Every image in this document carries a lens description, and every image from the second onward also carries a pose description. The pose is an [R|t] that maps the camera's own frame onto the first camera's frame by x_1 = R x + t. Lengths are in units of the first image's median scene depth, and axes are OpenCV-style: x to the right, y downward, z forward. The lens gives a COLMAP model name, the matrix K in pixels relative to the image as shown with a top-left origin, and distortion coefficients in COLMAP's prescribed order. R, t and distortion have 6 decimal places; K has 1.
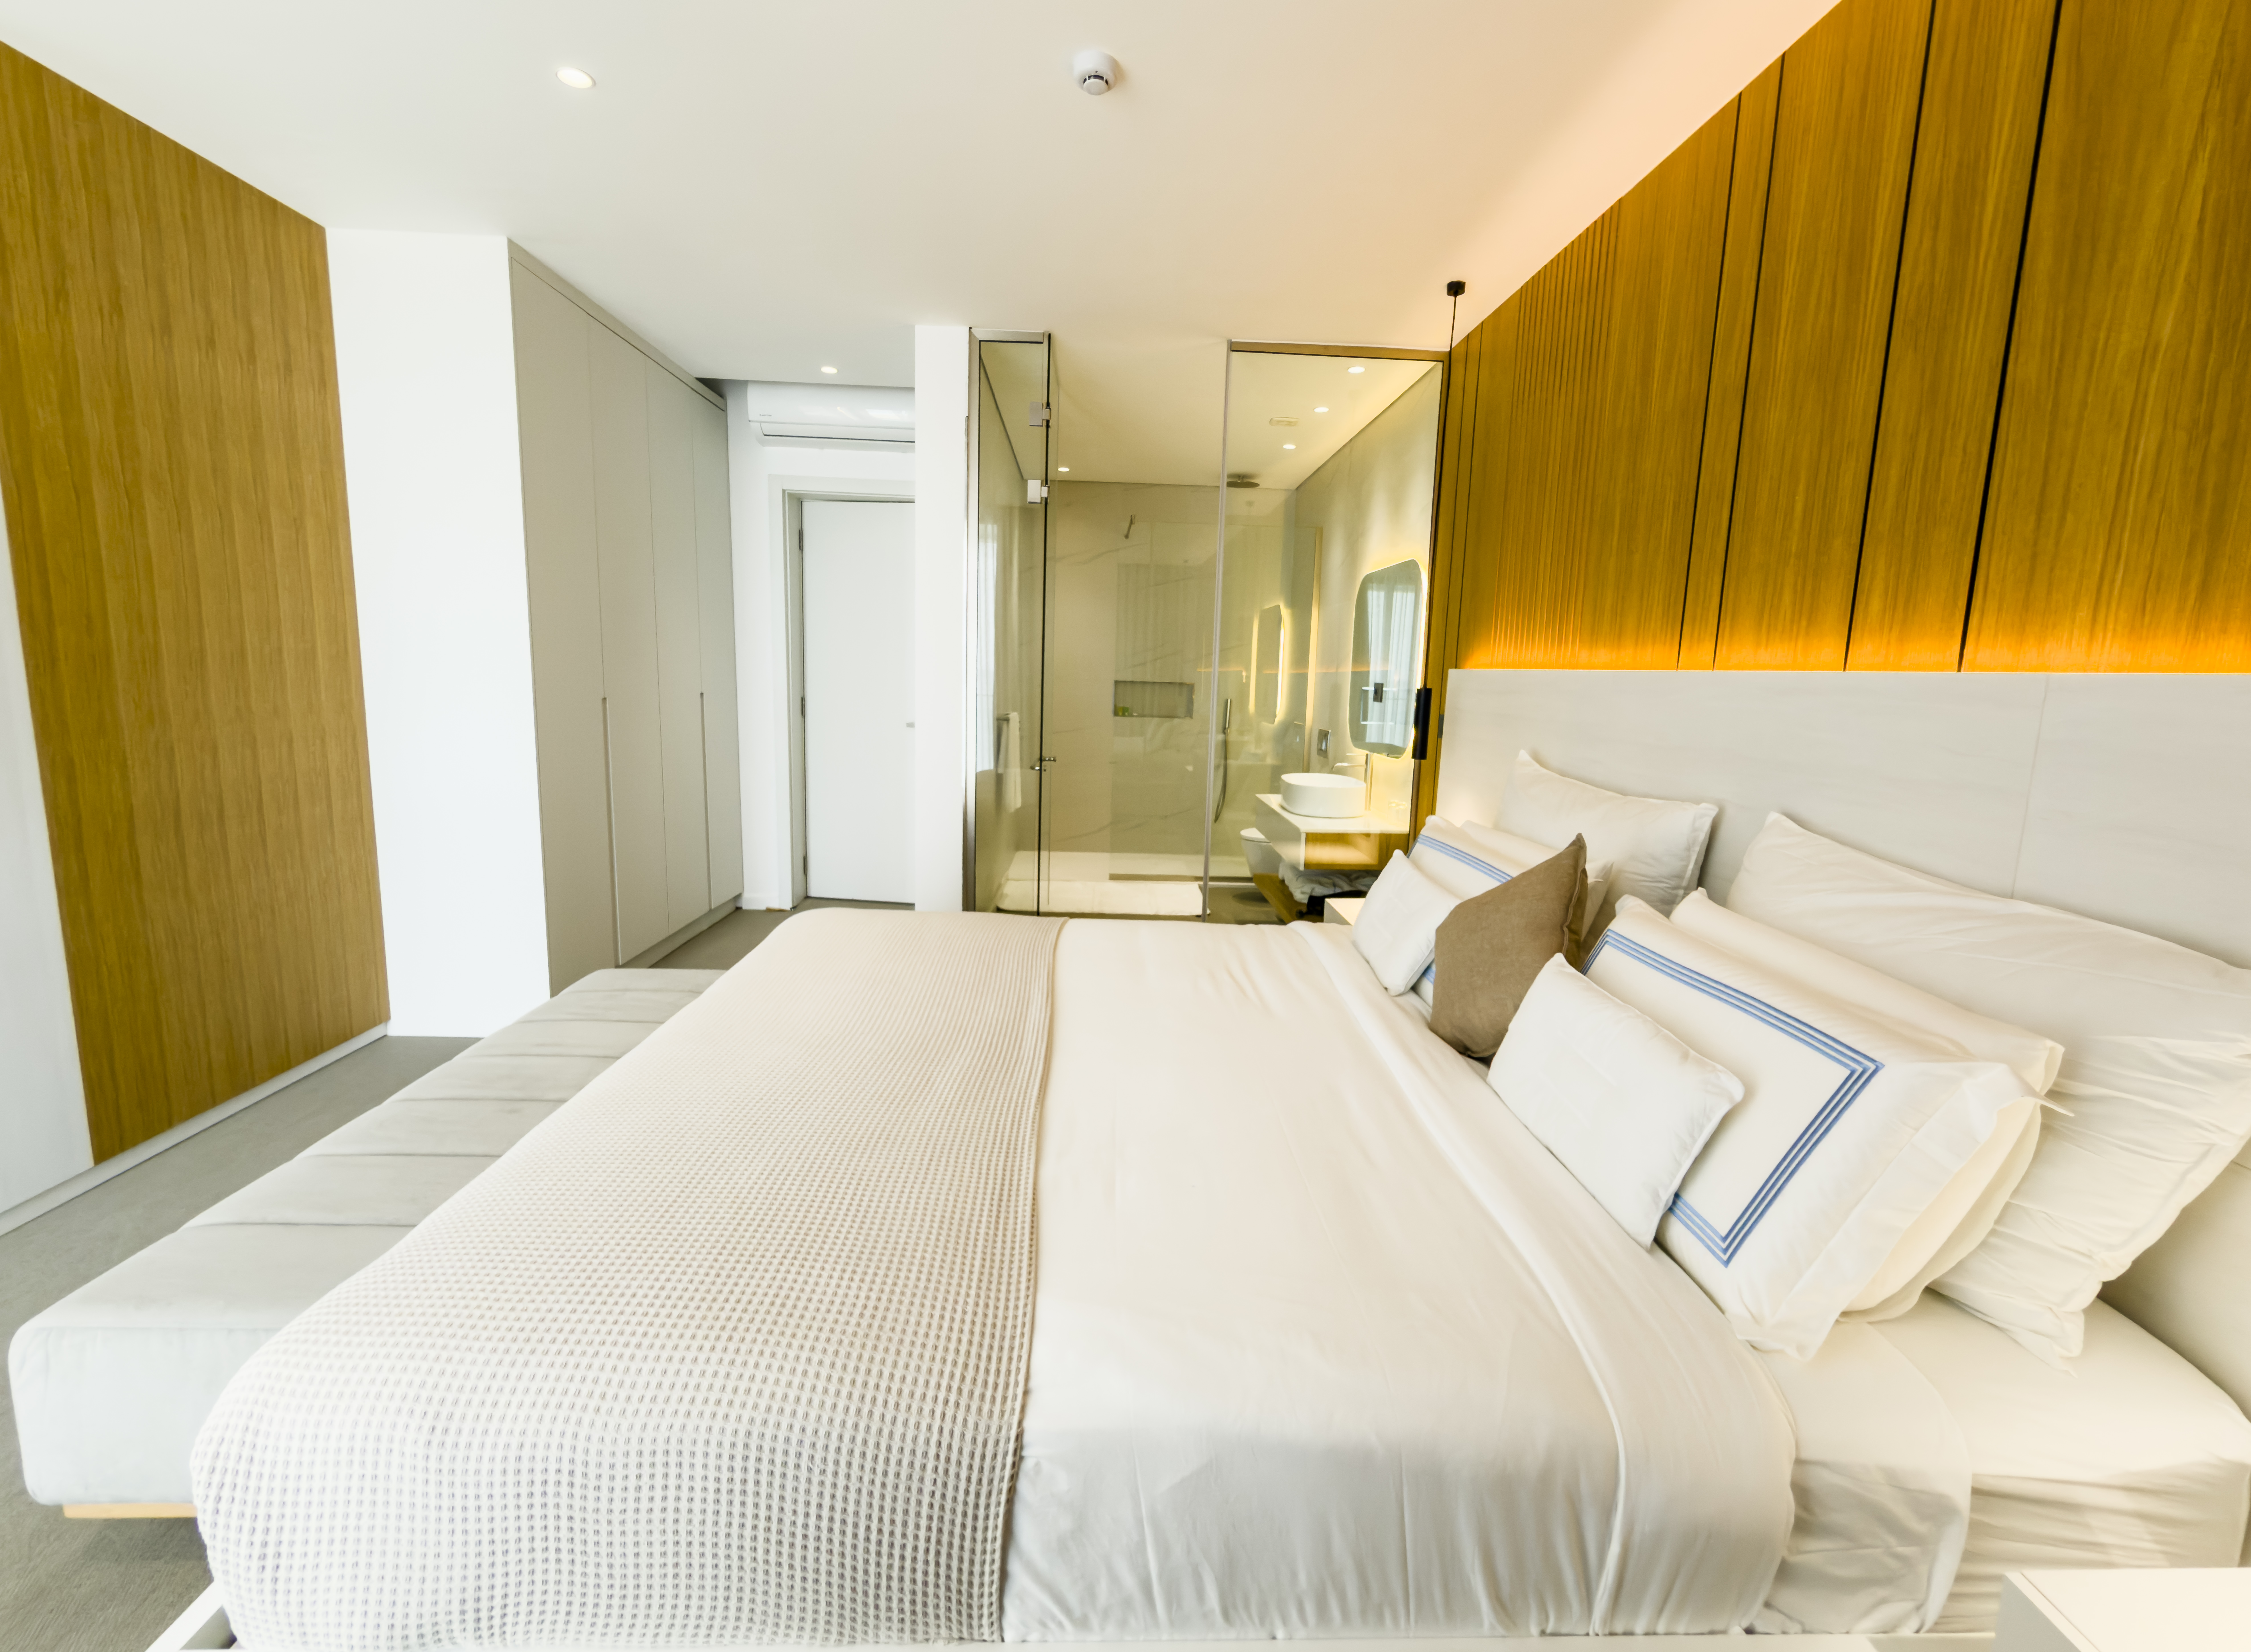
lens RADIAL K [[931.9, 0, 1137.7], [0, 931.9, 803.8], [0, 0, 1]] dist [0.000318, -0.000498]
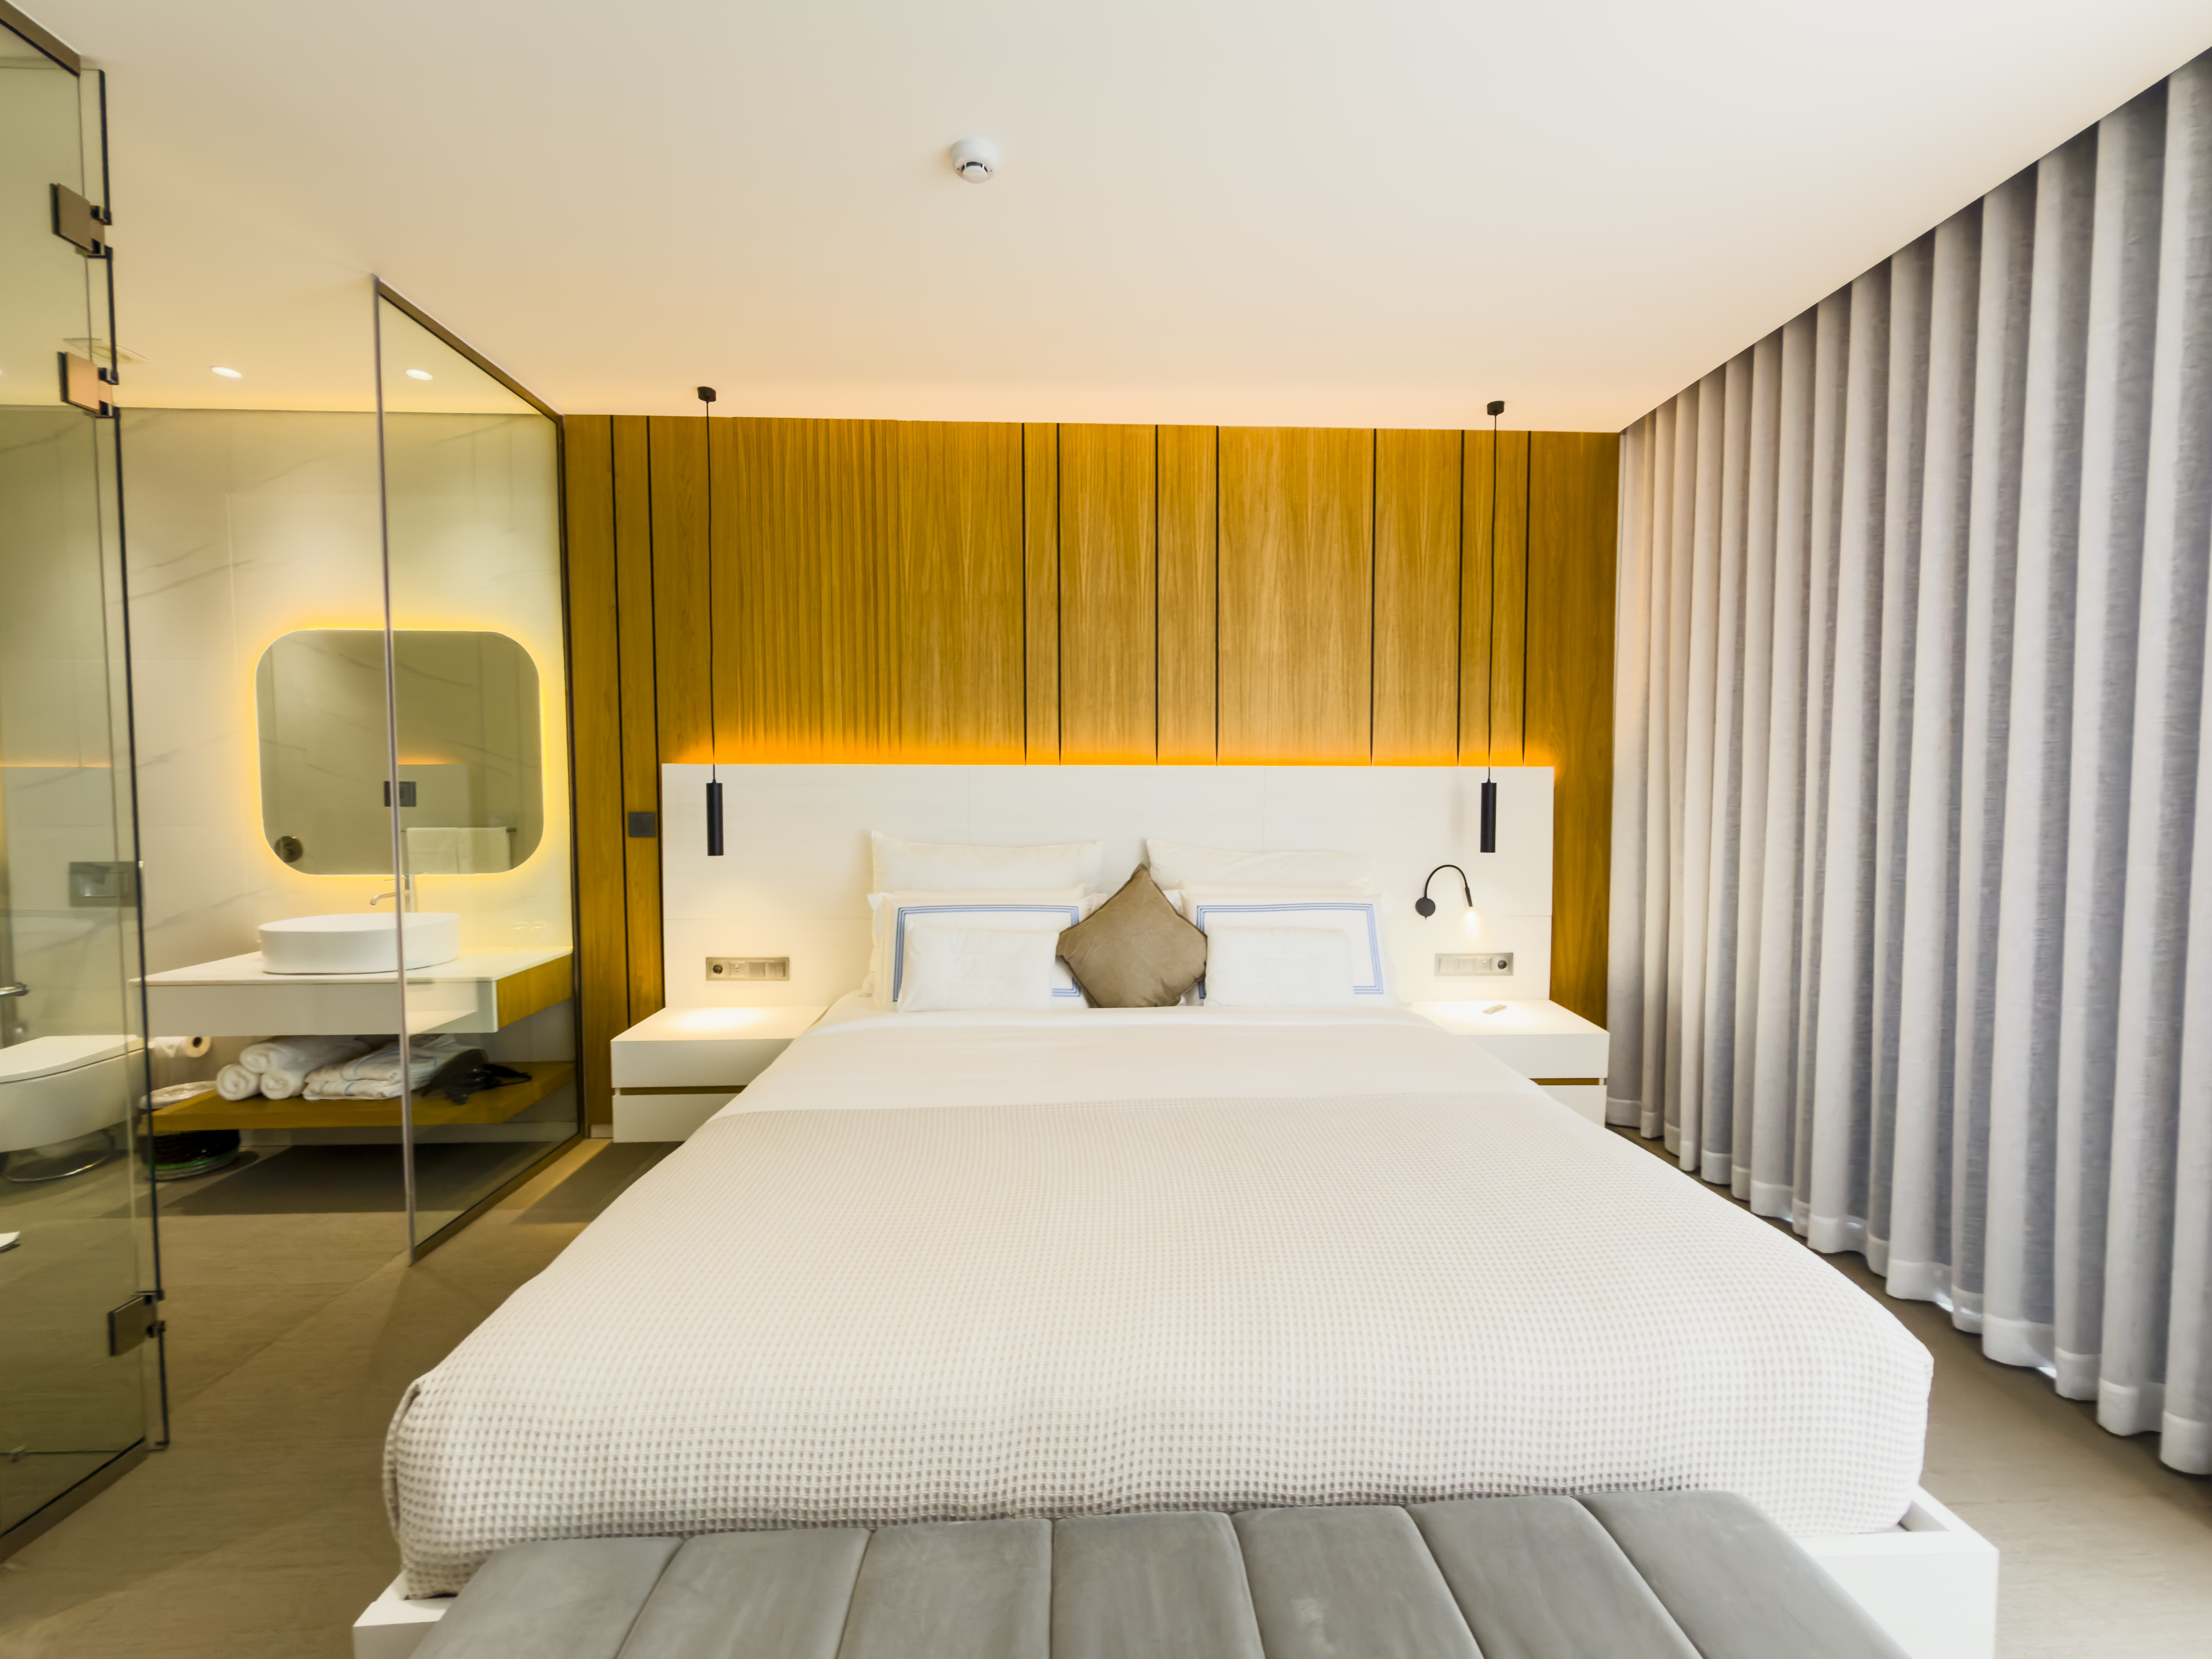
lens RADIAL K [[918.5, 0, 1106.0], [0, 918.5, 829.5], [0, 0, 1]] dist [0.001251, -0.000646]
pose [[-0.006331, -0.078550, 0.996890, -0.882085], [0.140615, 0.986935, 0.078658, -0.125043], [-0.990044, 0.140676, 0.004797, 0.788350]]
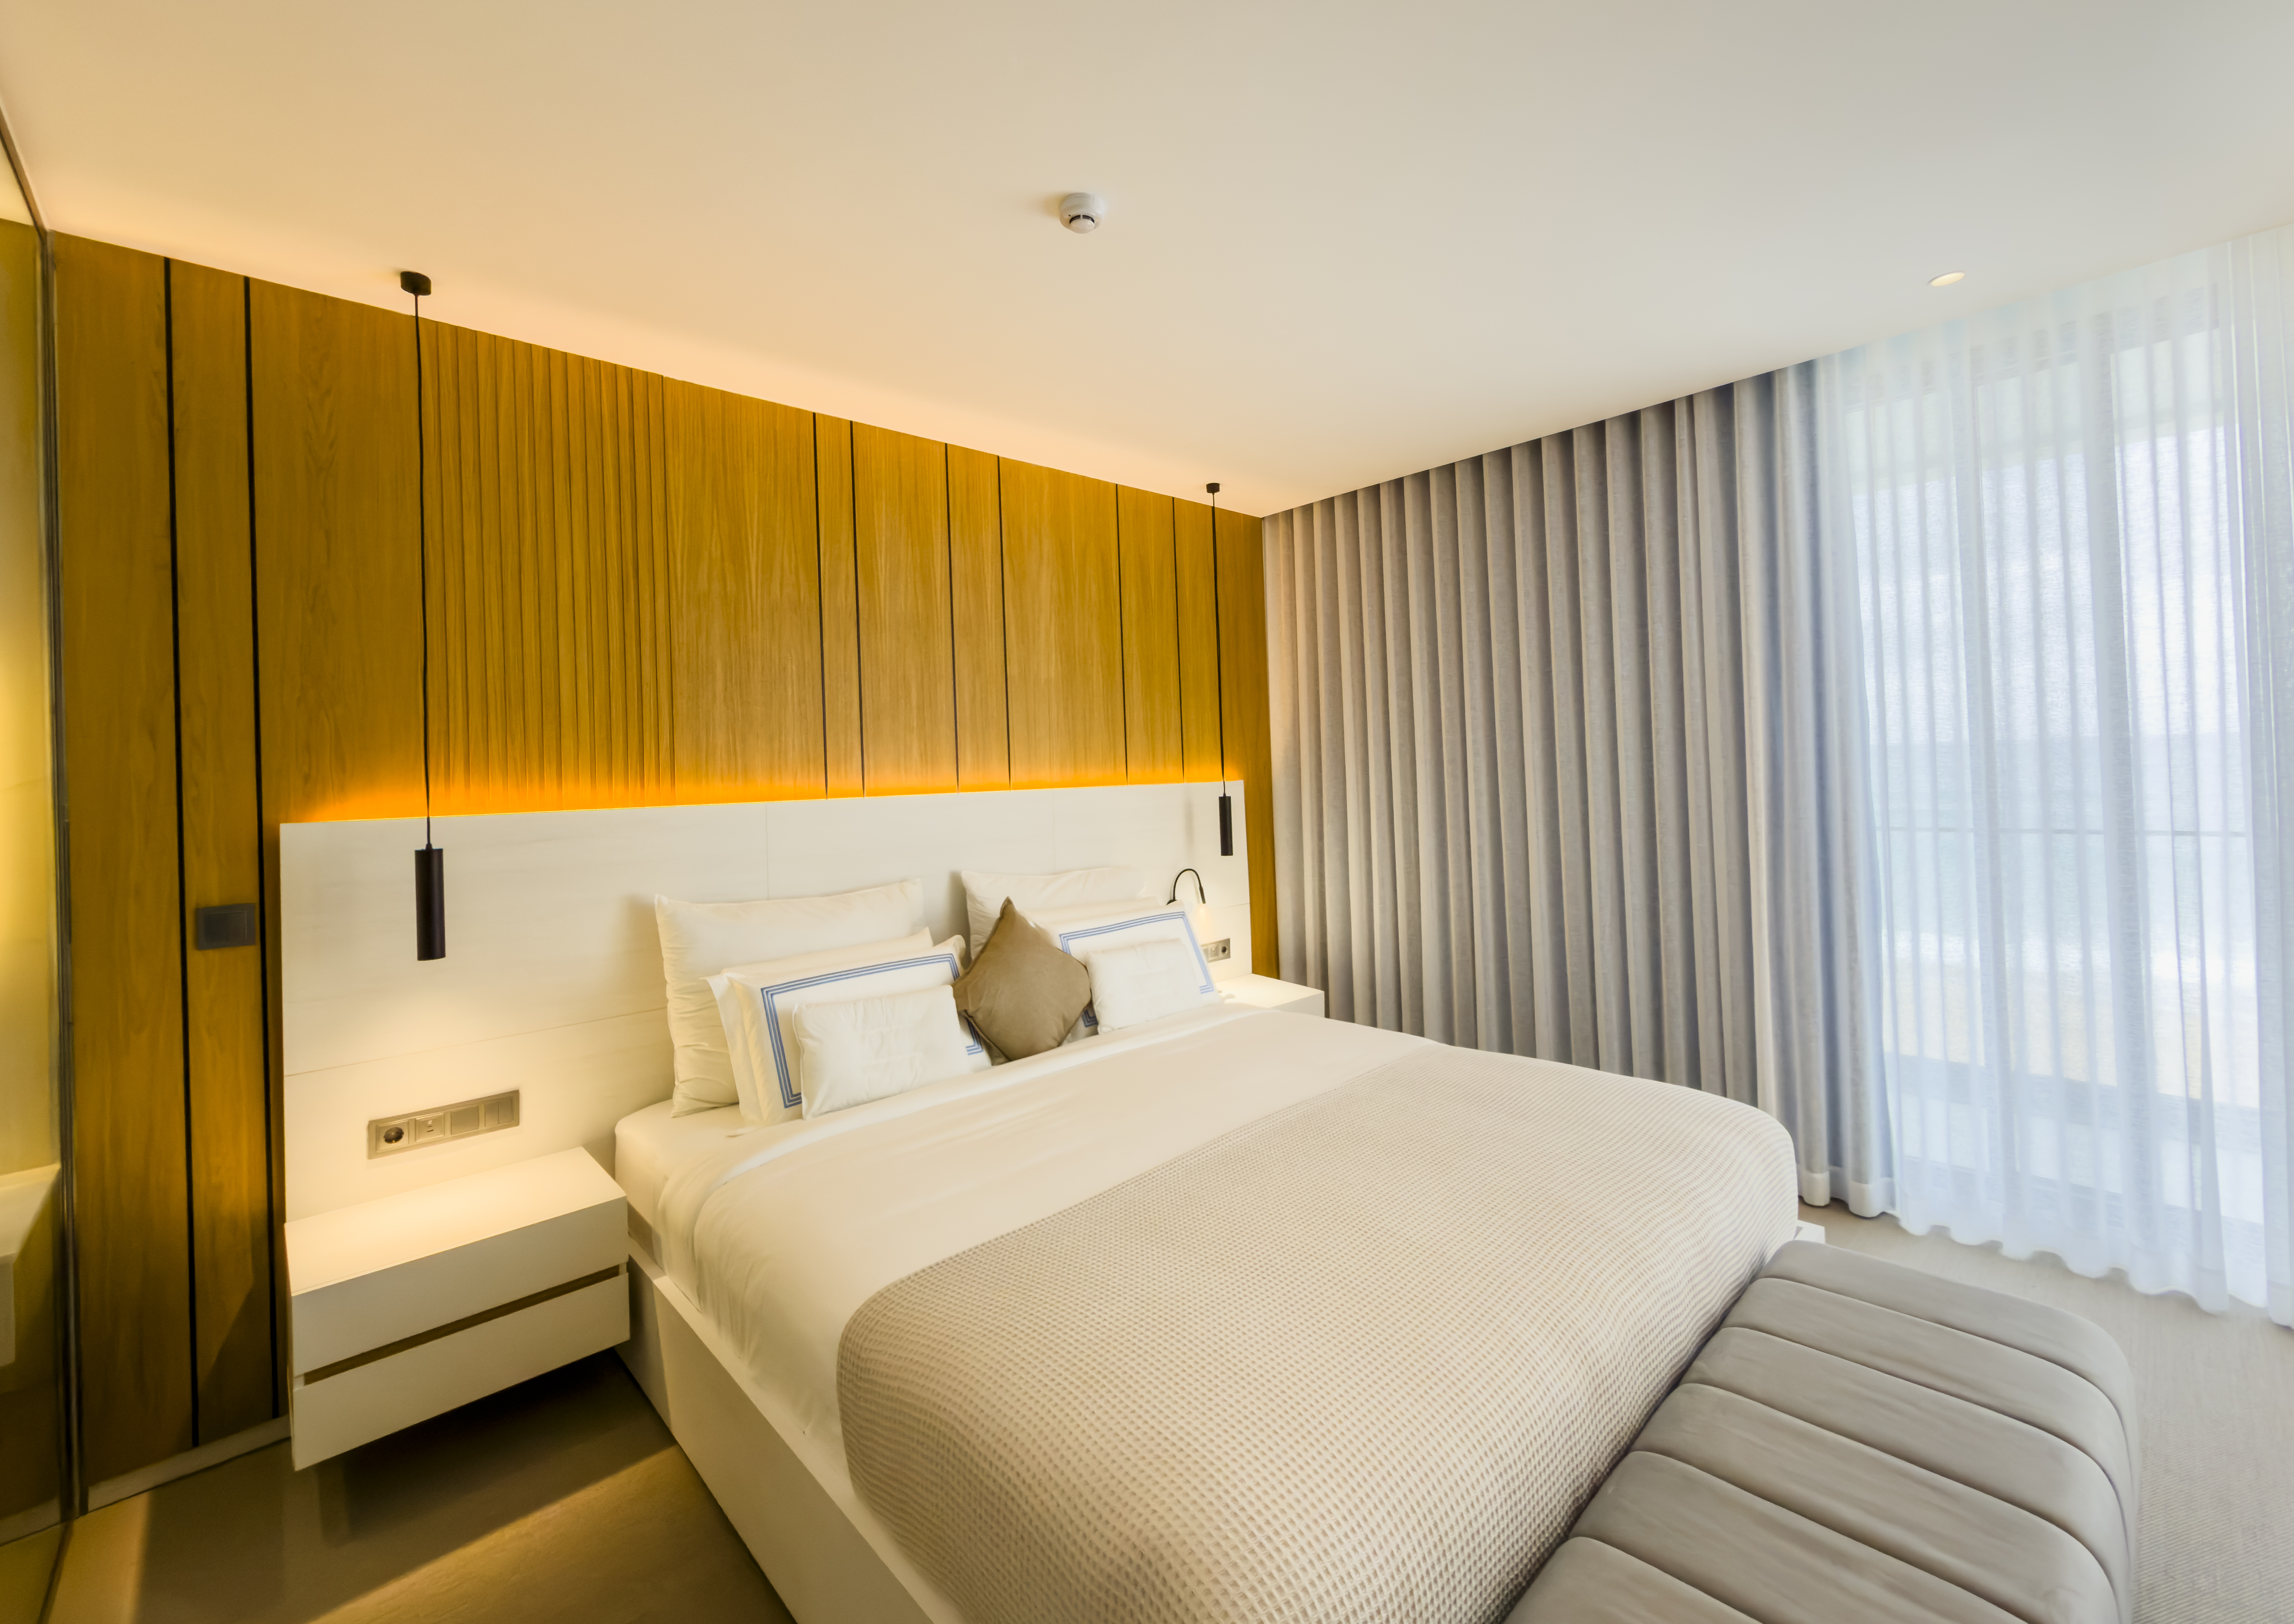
lens RADIAL K [[955.2, 0, 1149.2], [0, 955.2, 755.8], [0, 0, 1]] dist [-0.001513, -0.000127]
pose [[-0.654293, -0.000708, 0.756241, -0.706353], [0.118322, 0.987588, 0.103296, -0.265078], [-0.746927, 0.157066, -0.646088, 1.389052]]
